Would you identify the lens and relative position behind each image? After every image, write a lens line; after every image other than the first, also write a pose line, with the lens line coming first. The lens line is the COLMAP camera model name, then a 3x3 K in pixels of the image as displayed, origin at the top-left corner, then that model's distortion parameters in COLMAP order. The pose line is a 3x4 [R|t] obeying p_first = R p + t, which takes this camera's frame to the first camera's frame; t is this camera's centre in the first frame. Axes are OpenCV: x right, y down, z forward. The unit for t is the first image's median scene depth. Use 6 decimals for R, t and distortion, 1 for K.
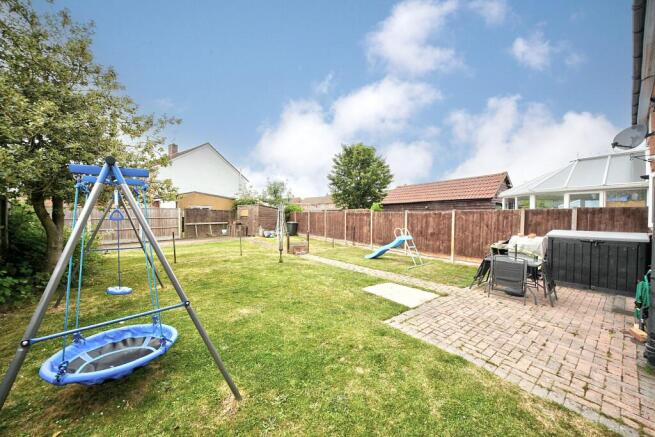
lens RADIAL K [[232.4, 0, 327.5], [0, 232.4, 218.5], [0, 0, 1]] dist [-0.013322, 0.000190]
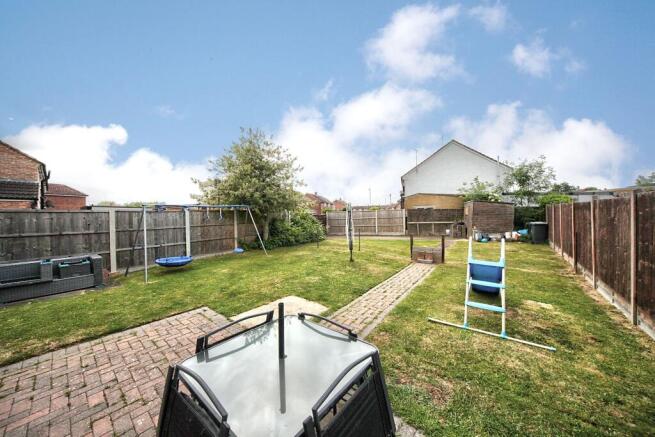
lens RADIAL K [[232.4, 0, 327.5], [0, 232.4, 218.5], [0, 0, 1]] dist [-0.013322, 0.000190]
pose [[0.222234, -0.003520, -0.974987, 1.324582], [0.002189, 0.999993, -0.003111, 0.016386], [0.974991, -0.001443, 0.222240, 1.191407]]
